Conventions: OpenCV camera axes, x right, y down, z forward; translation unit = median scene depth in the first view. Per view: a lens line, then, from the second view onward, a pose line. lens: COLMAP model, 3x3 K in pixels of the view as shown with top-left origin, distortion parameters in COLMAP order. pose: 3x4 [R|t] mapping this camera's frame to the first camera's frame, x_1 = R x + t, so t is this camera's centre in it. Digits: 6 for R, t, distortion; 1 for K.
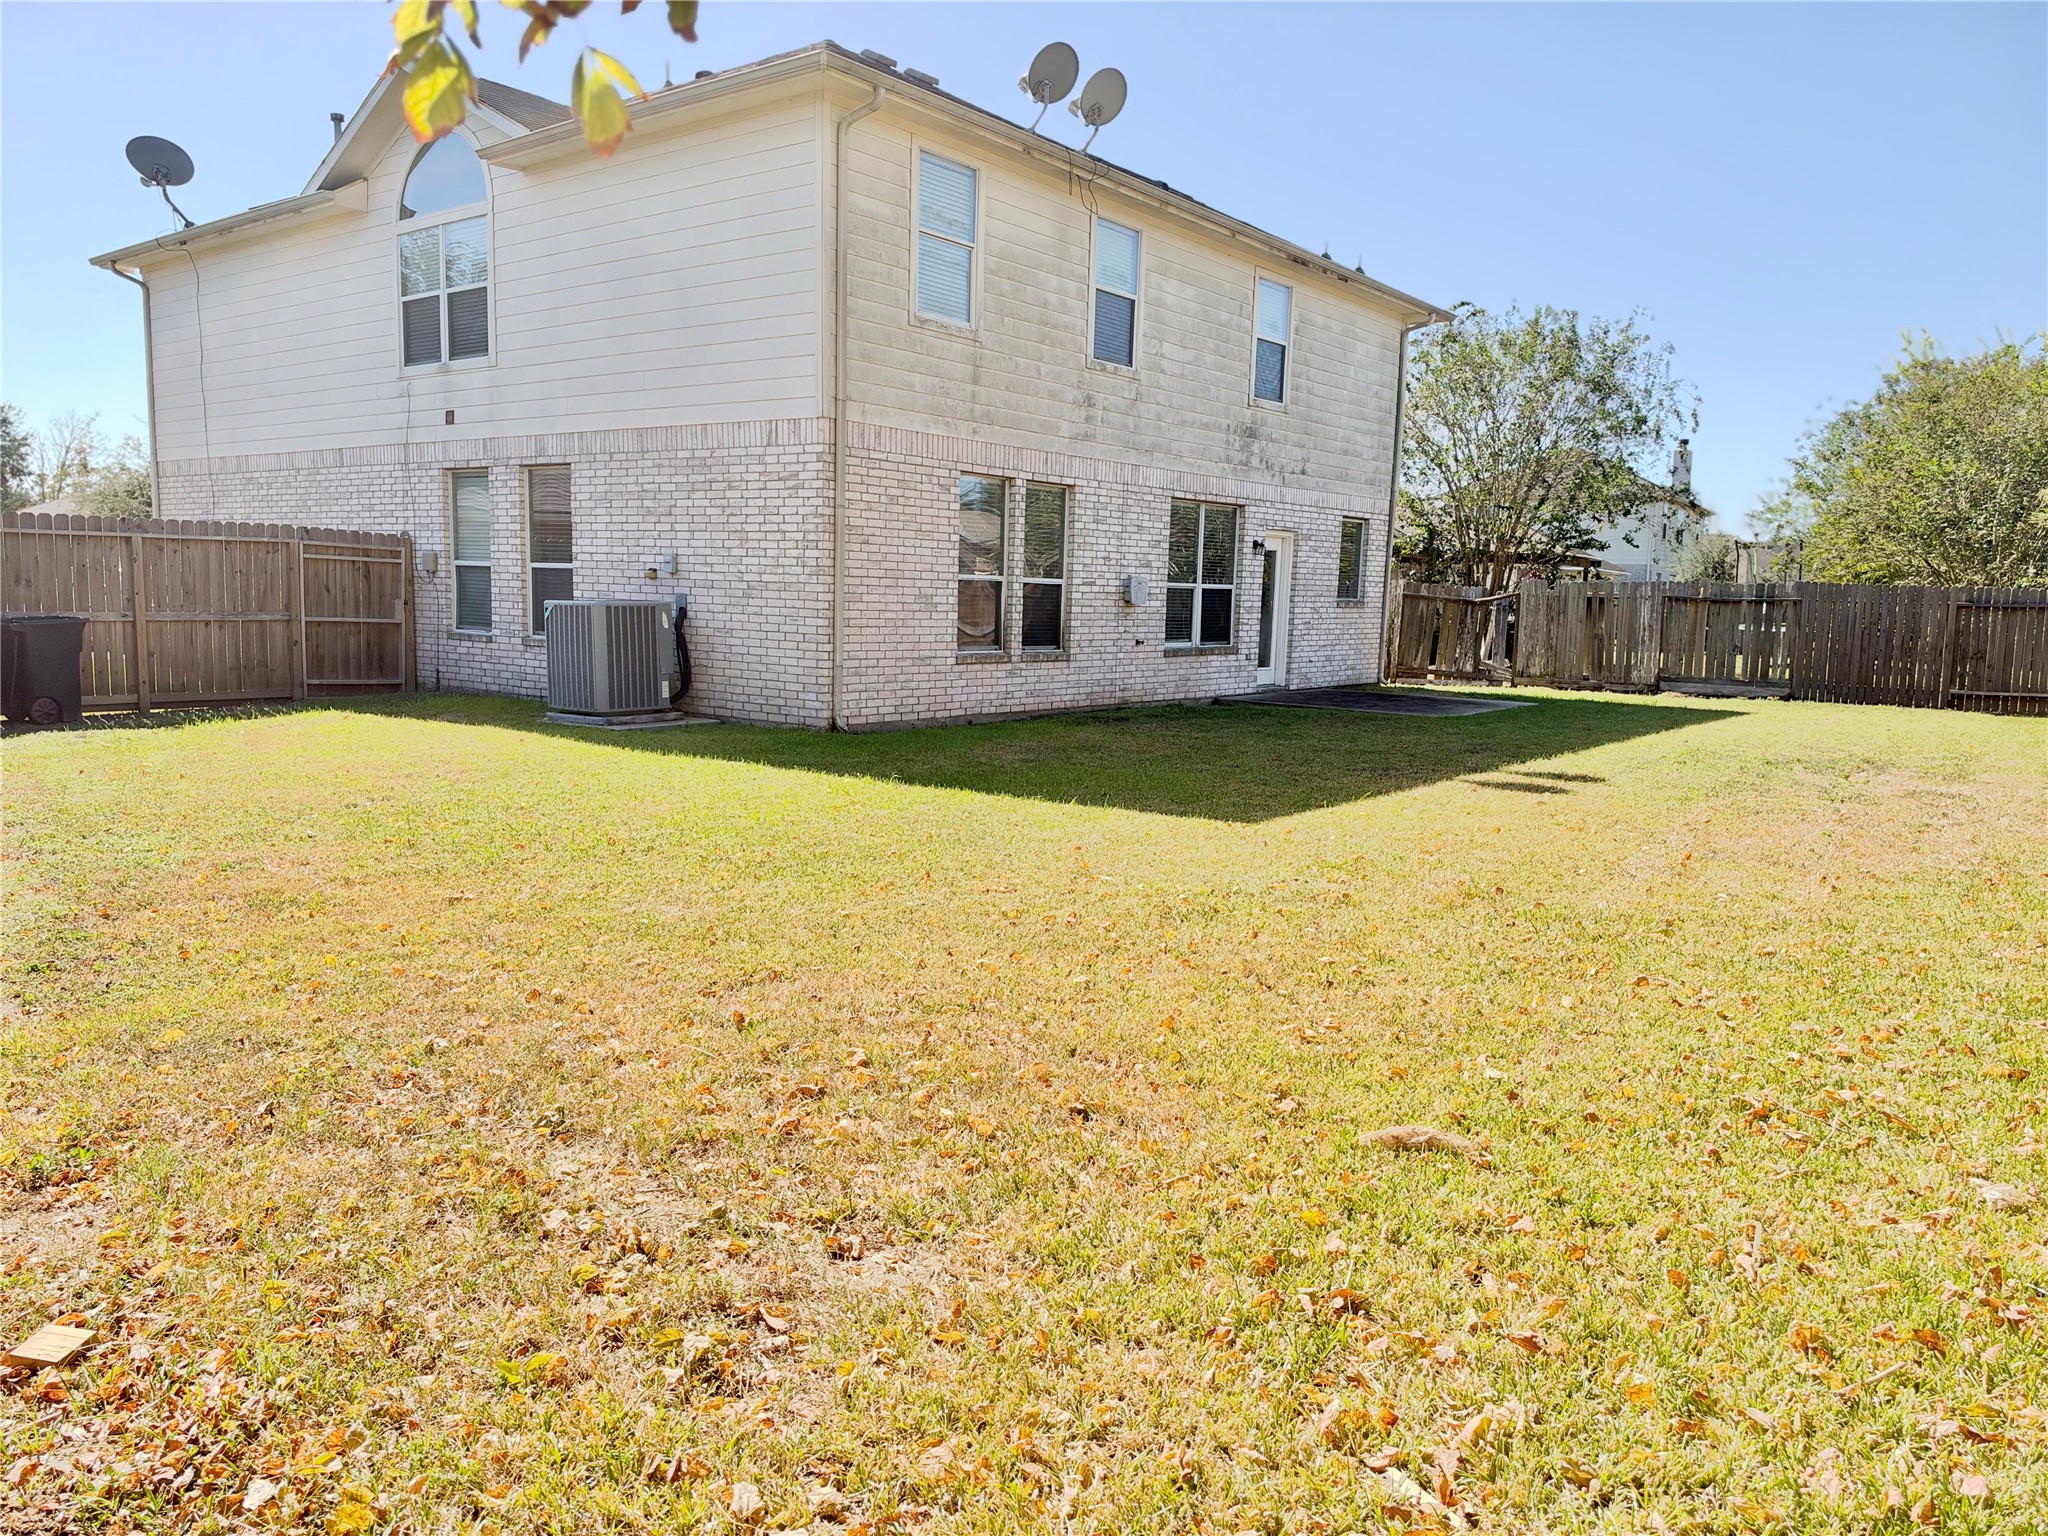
lens RADIAL K [[1443.7, 0, 1023.9], [0, 1443.7, 770.4], [0, 0, 1]] dist [0.007692, 0.000692]
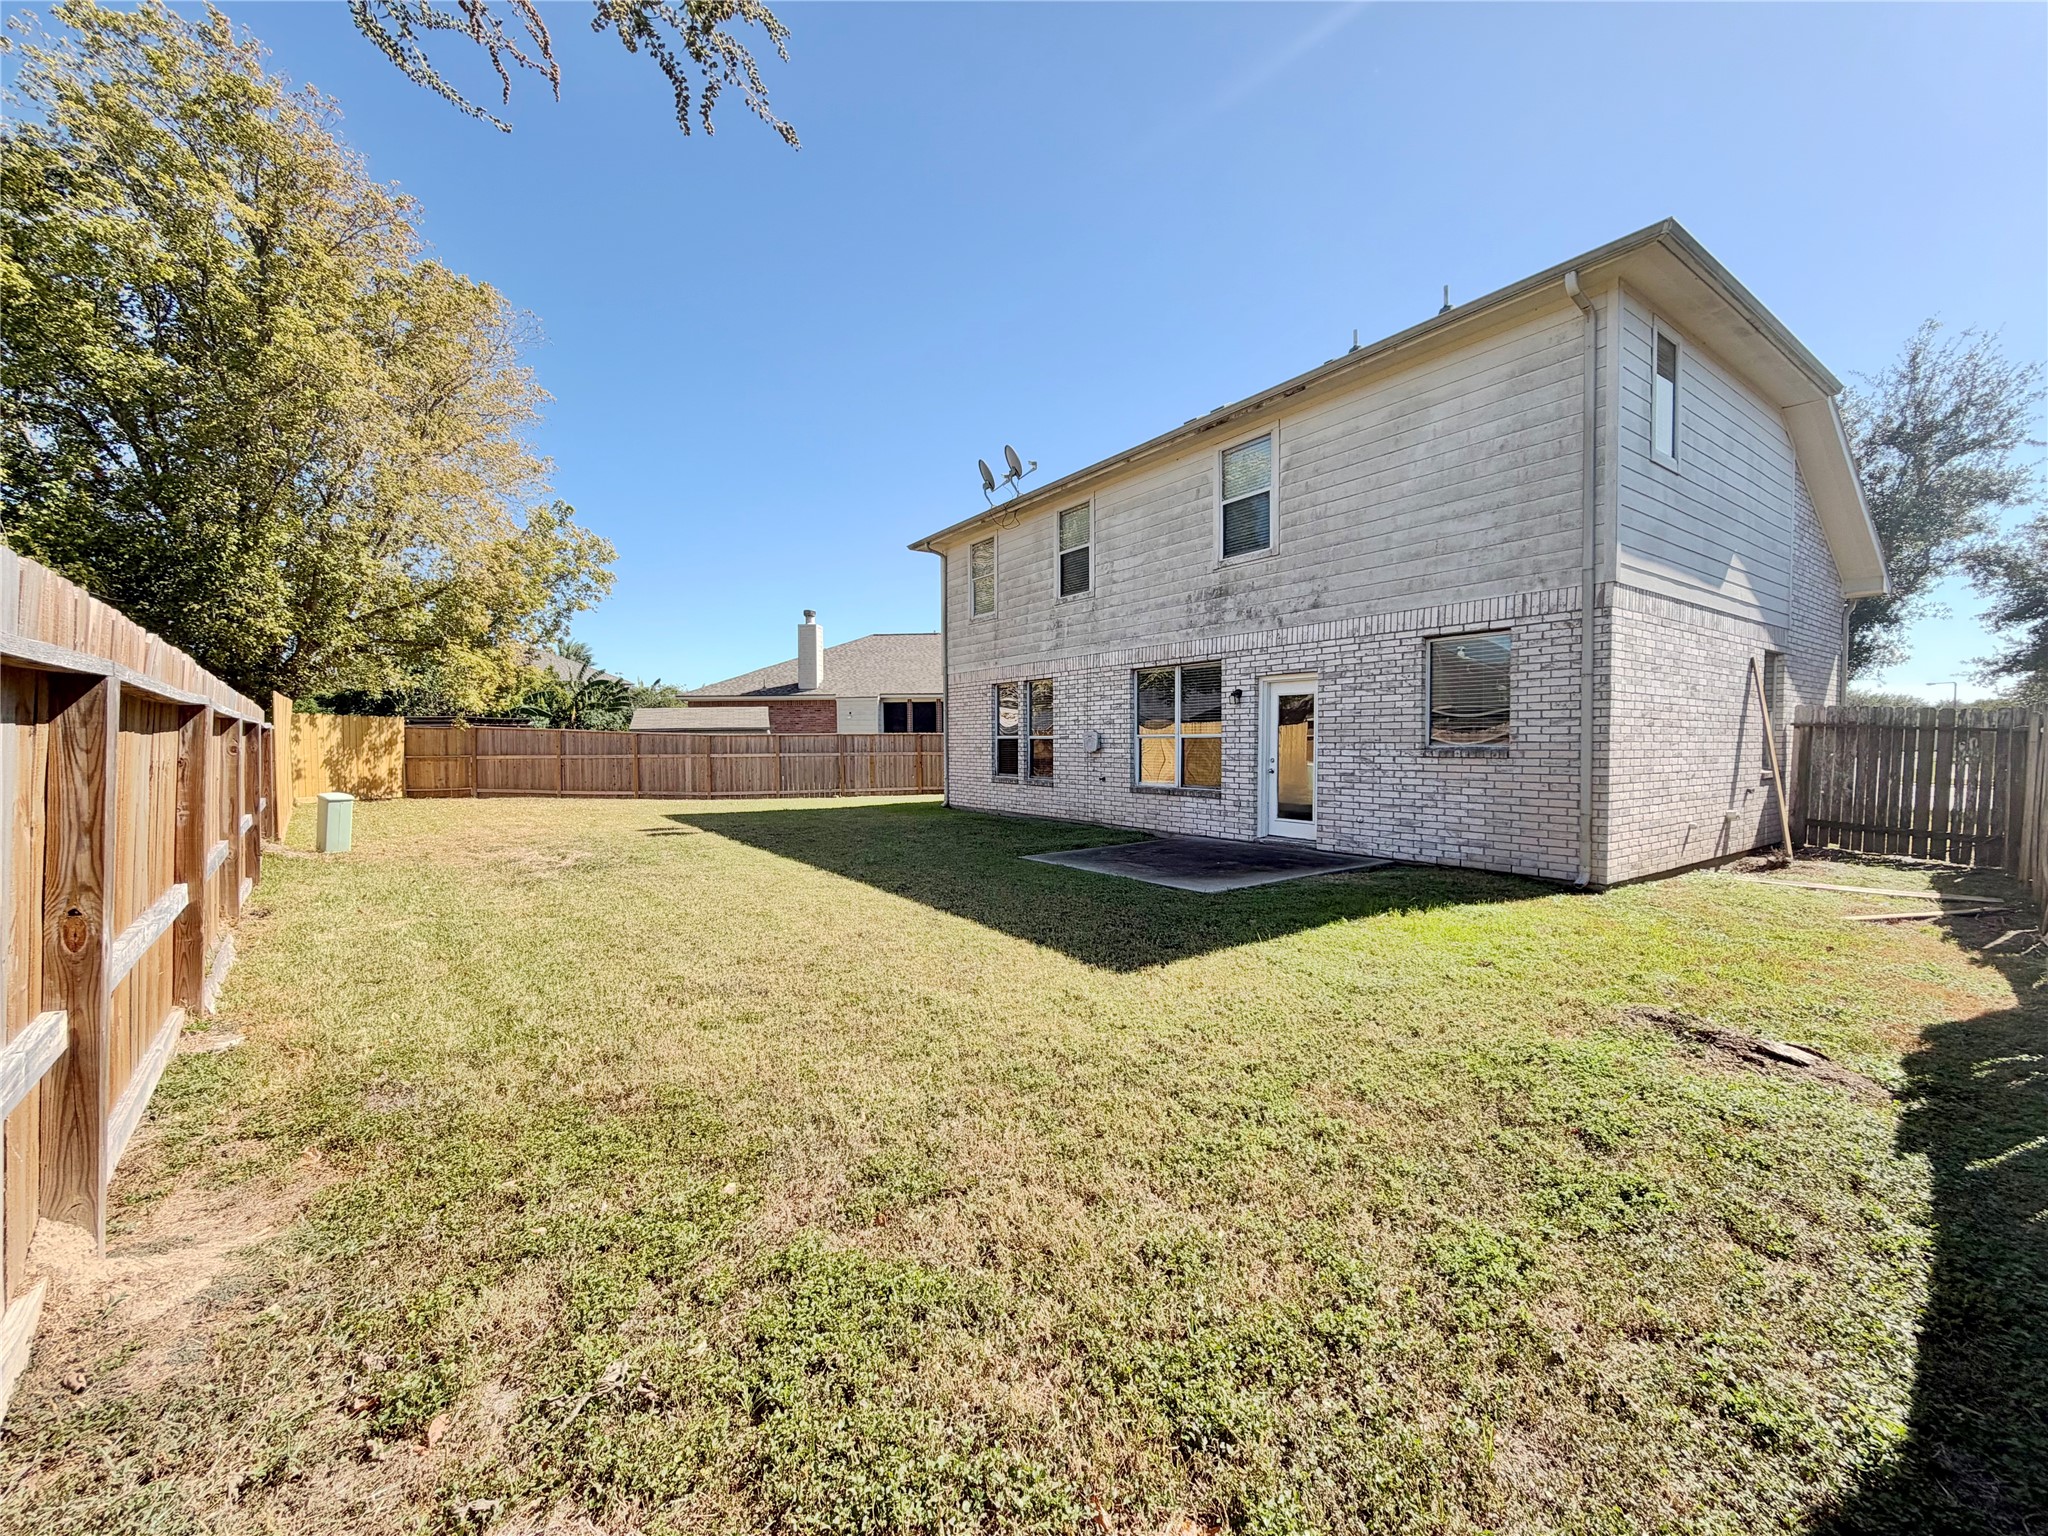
lens RADIAL K [[818.5, 0, 1019.9], [0, 818.5, 757.4], [0, 0, 1]] dist [0.001595, -0.000147]
pose [[-0.279715, -0.029518, -0.959629, 0.870941], [-0.146977, 0.989062, 0.012418, -0.110139], [0.948766, 0.144517, -0.280994, 1.172664]]
